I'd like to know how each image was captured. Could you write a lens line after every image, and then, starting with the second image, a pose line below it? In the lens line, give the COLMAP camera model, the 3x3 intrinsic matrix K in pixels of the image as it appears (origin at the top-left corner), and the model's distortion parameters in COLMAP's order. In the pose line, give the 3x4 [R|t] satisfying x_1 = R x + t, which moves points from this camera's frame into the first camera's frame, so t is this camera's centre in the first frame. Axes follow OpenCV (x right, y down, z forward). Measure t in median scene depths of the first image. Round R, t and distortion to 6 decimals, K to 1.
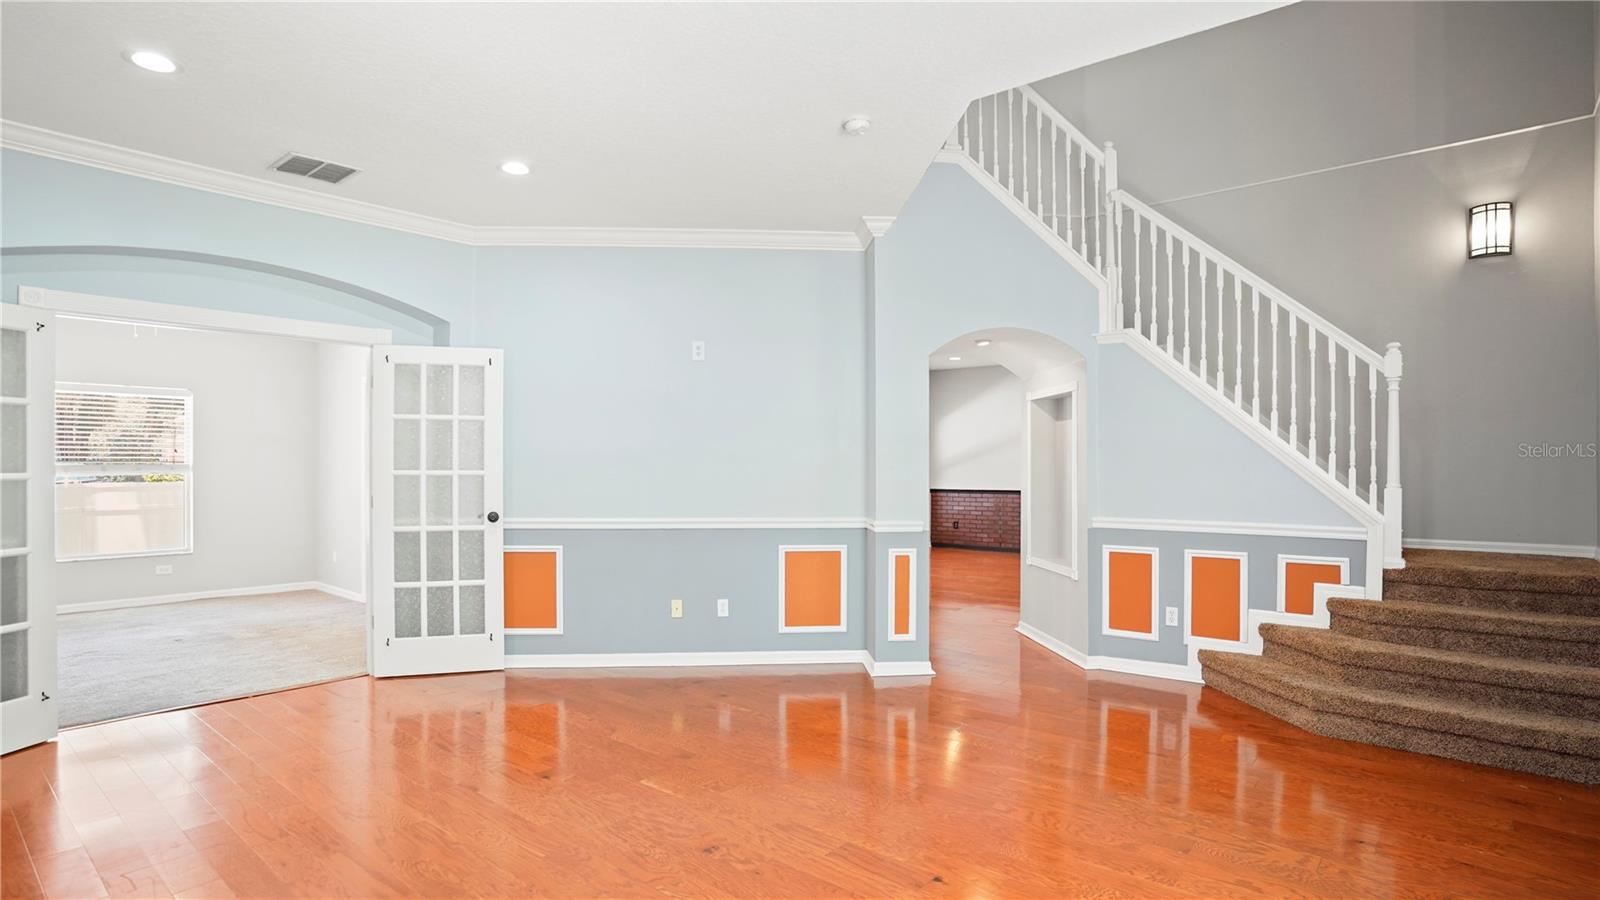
lens RADIAL K [[795.6, 0, 793.8], [0, 795.6, 462.0], [0, 0, 1]] dist [-0.074249, 0.033449]
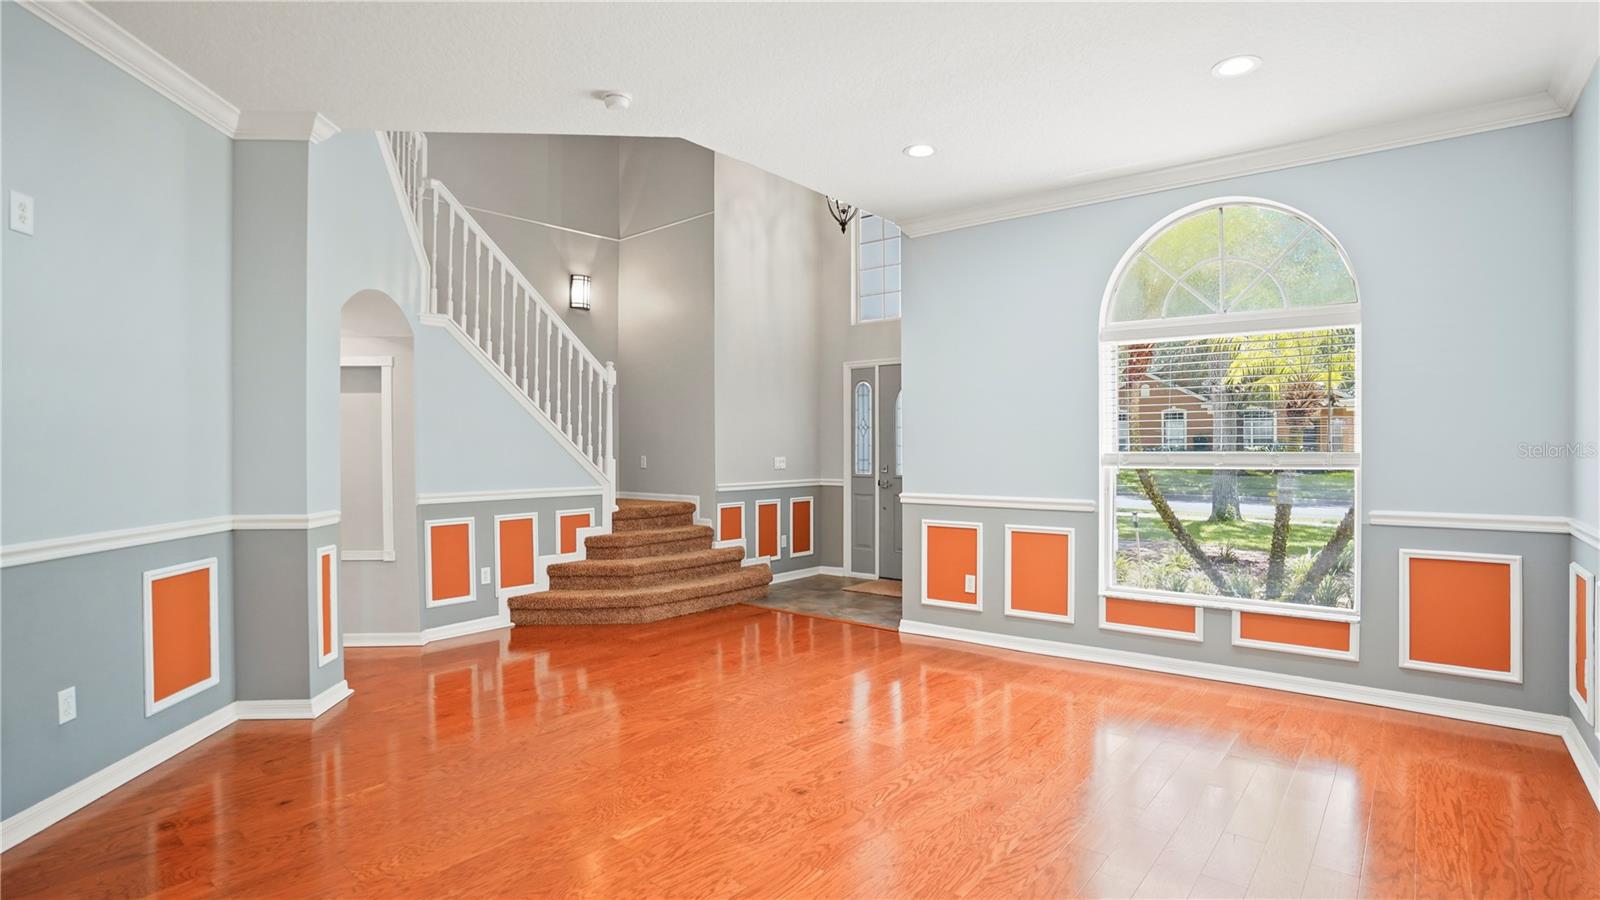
lens RADIAL K [[795.6, 0, 791.1], [0, 795.6, 450.1], [0, 0, 1]] dist [-0.074249, 0.033449]
pose [[-0.002675, -0.003183, 0.999991, -0.638684], [-0.001340, 0.999994, 0.003179, 0.009640], [-0.999996, -0.001331, -0.002679, 0.537420]]
